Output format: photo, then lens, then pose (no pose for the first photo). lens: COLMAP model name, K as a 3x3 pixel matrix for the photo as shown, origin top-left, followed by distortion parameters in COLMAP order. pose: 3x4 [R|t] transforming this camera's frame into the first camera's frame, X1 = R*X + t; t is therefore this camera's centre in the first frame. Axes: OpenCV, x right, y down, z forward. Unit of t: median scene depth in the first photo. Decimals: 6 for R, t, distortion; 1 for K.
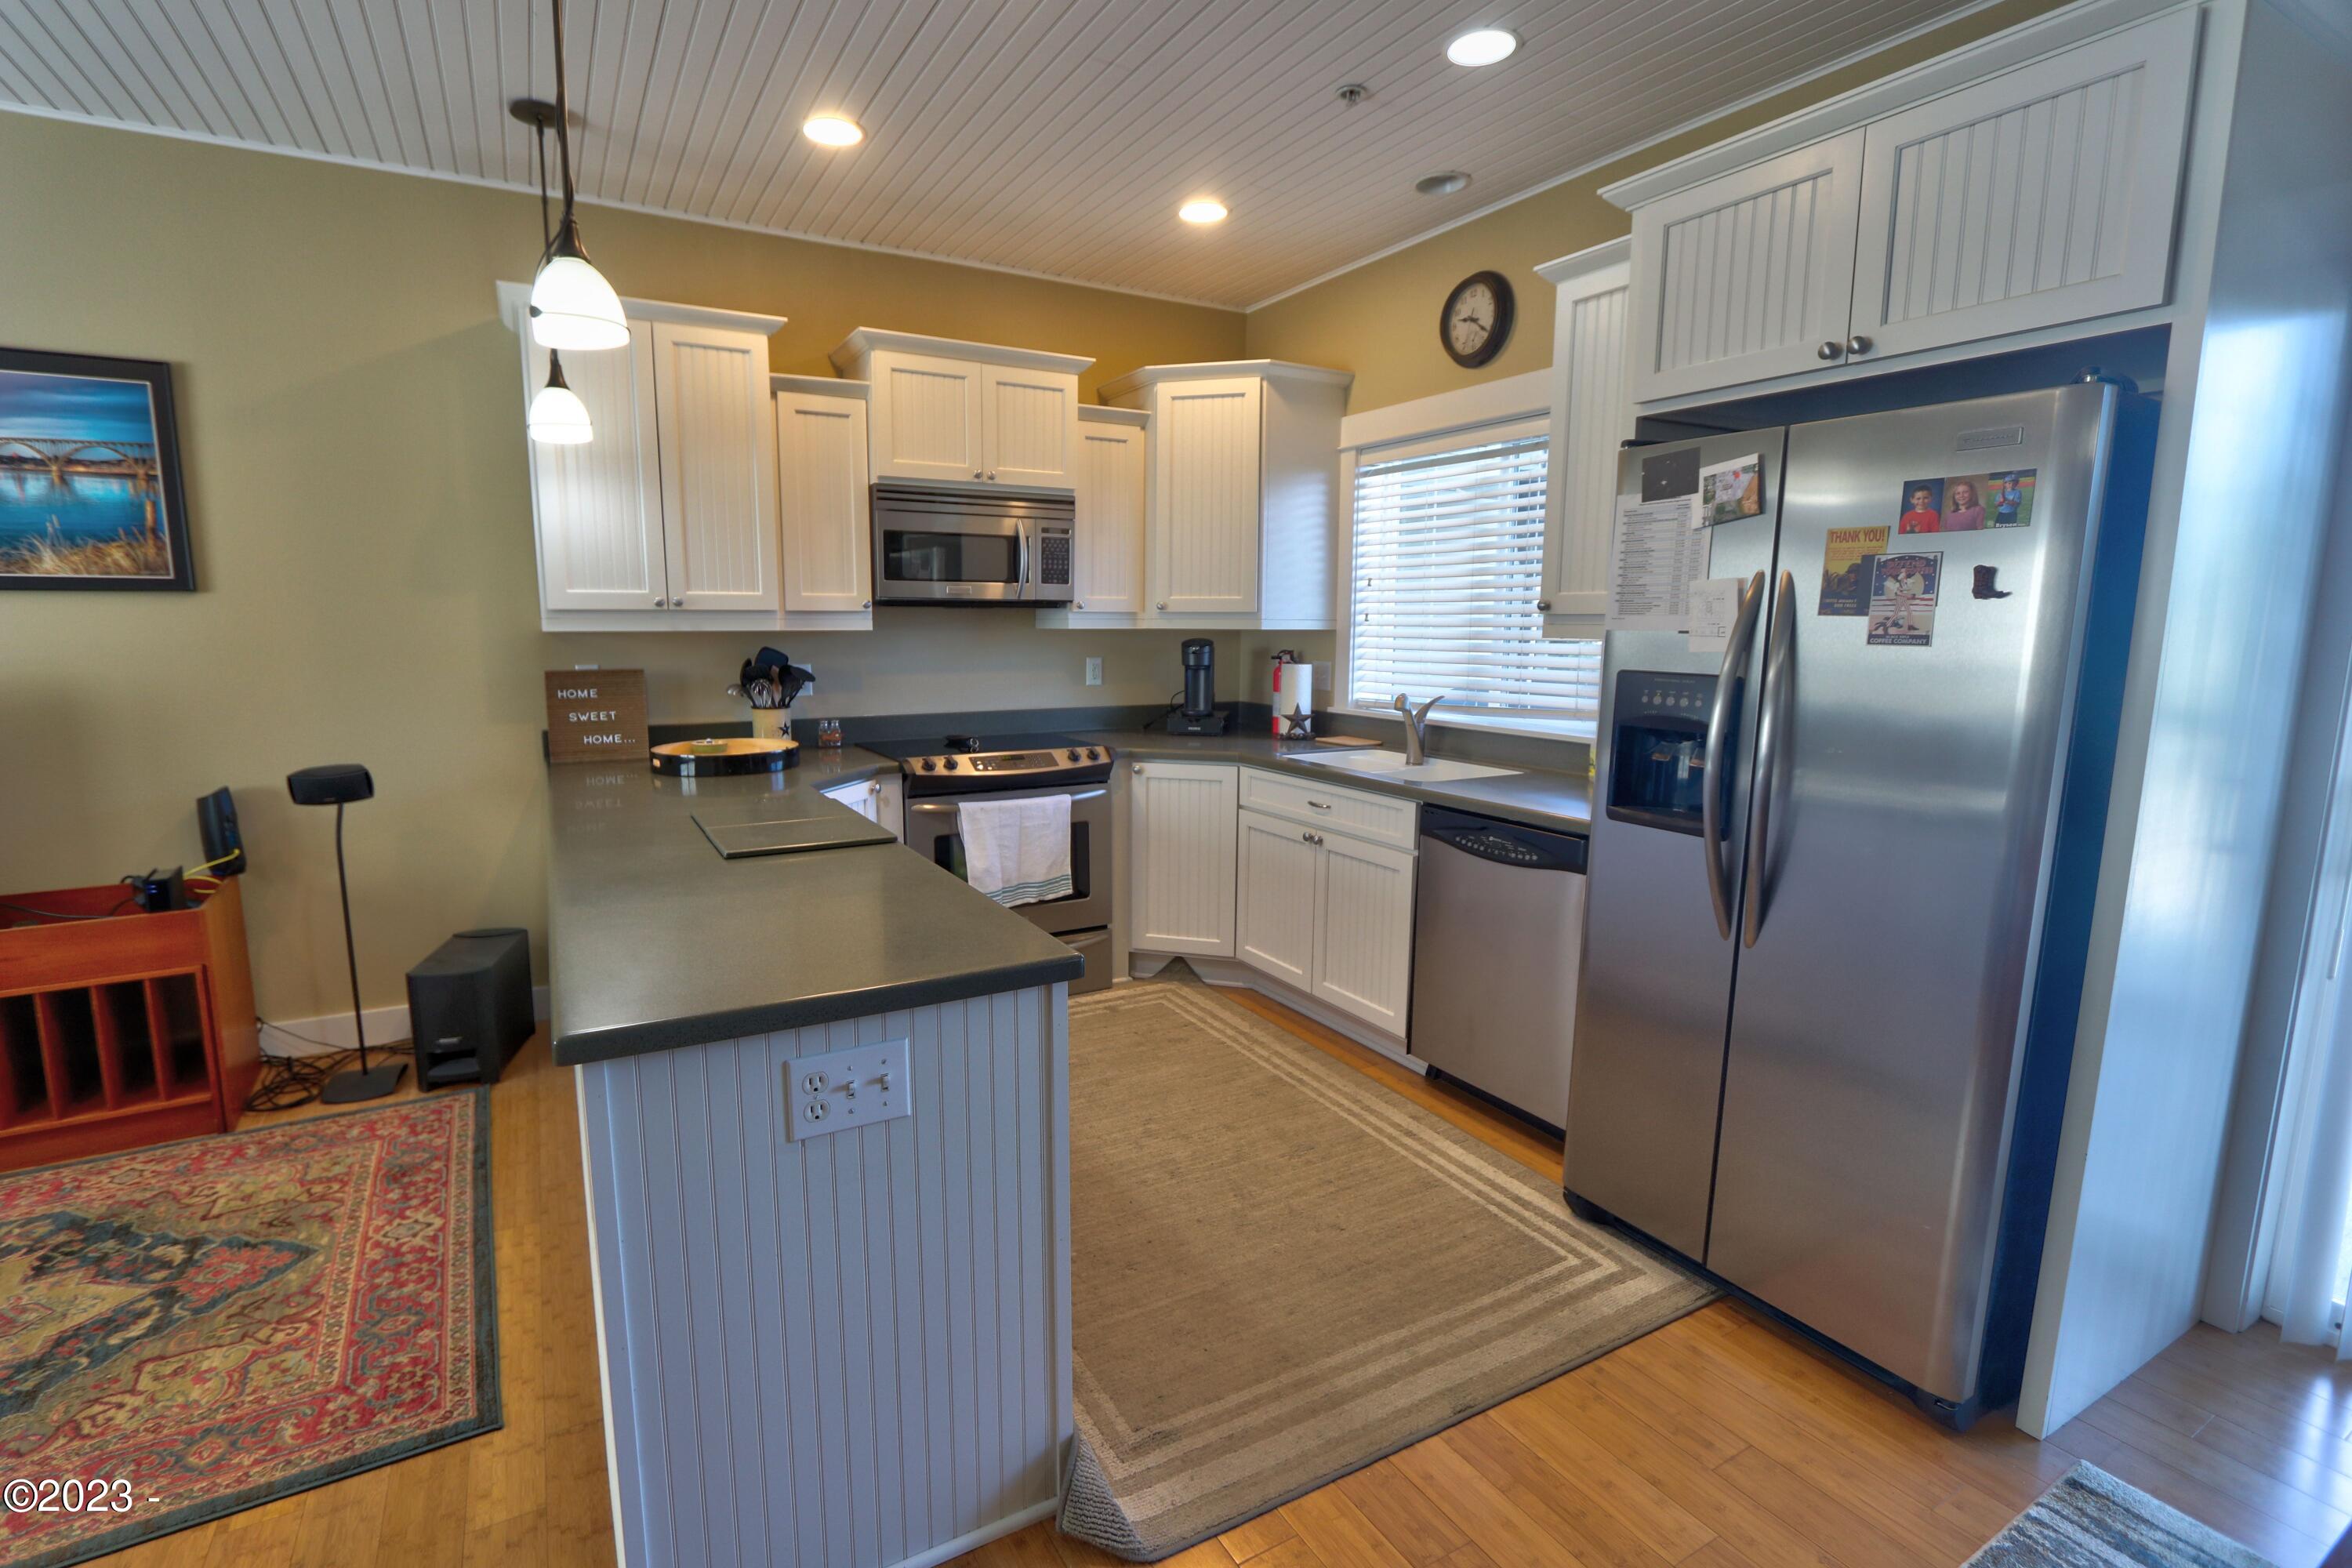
lens RADIAL K [[1086.8, 0, 1140.9], [0, 1086.8, 787.9], [0, 0, 1]] dist [-0.018678, 0.003003]
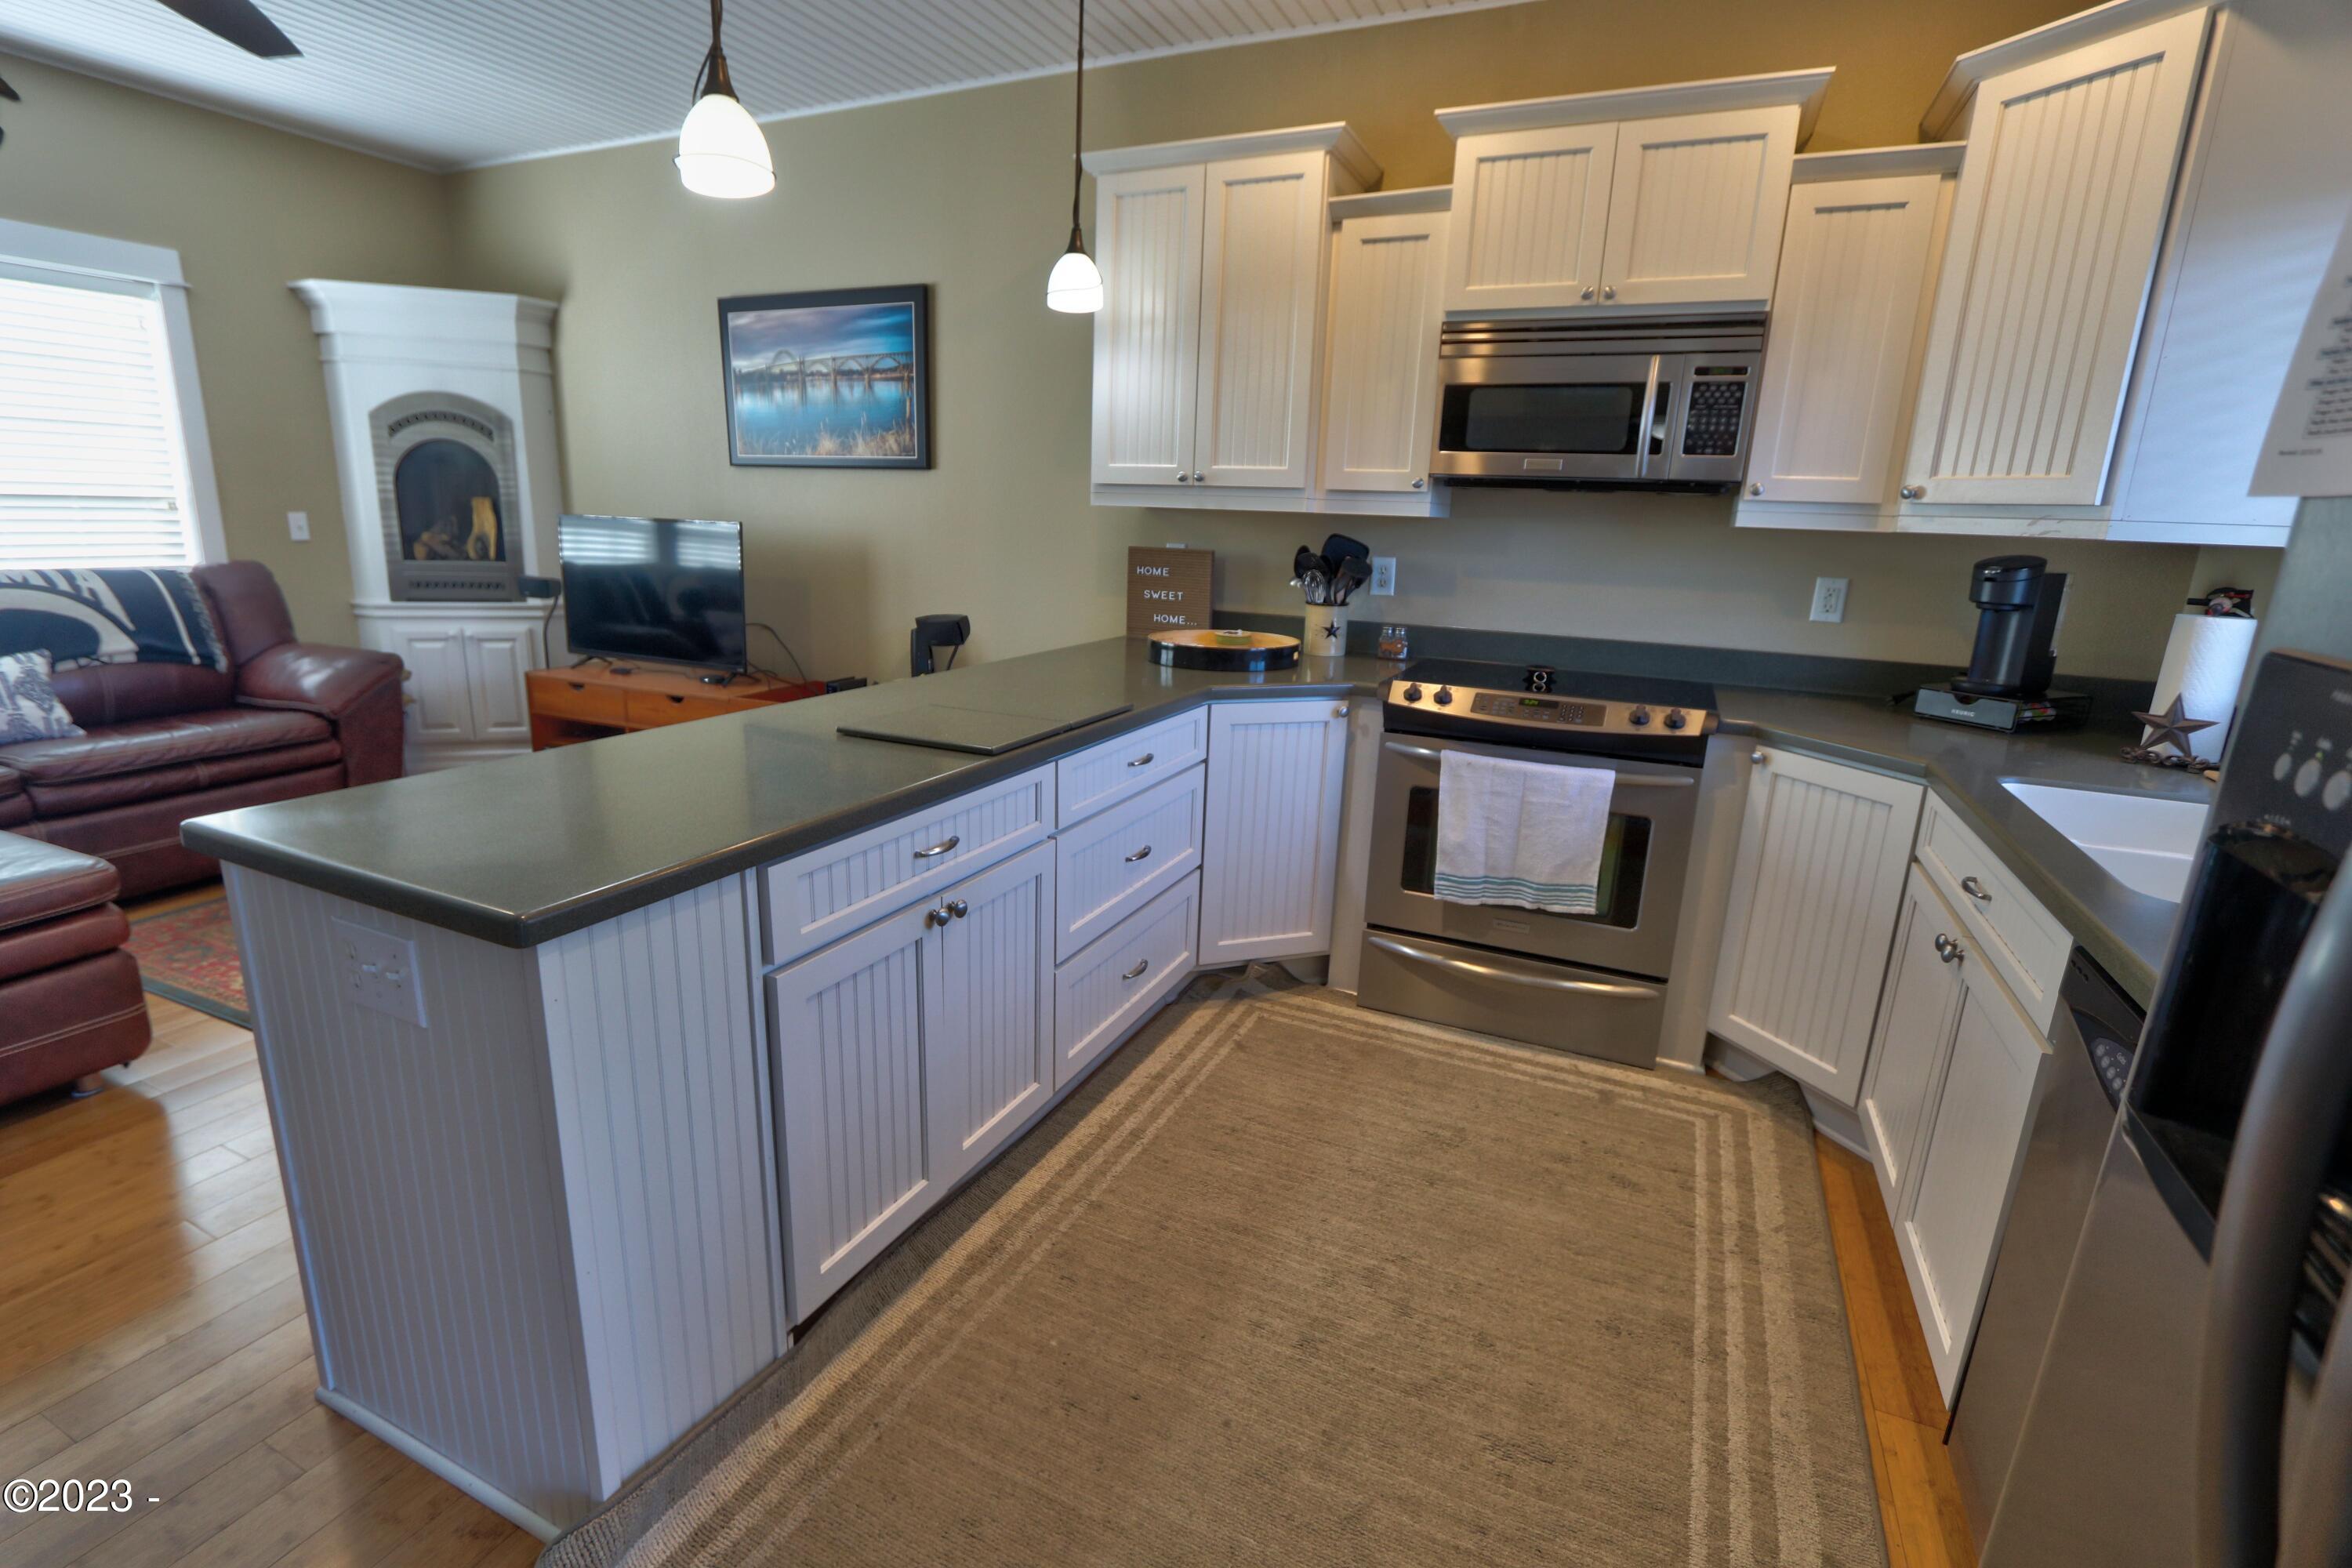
lens RADIAL K [[1086.8, 0, 1109.7], [0, 1086.8, 783.8], [0, 0, 1]] dist [-0.018678, 0.003003]
pose [[0.571795, 0.216254, -0.791382, 0.298993], [-0.152660, 0.975832, 0.156356, -0.045406], [0.806068, 0.031408, 0.590989, 0.366792]]
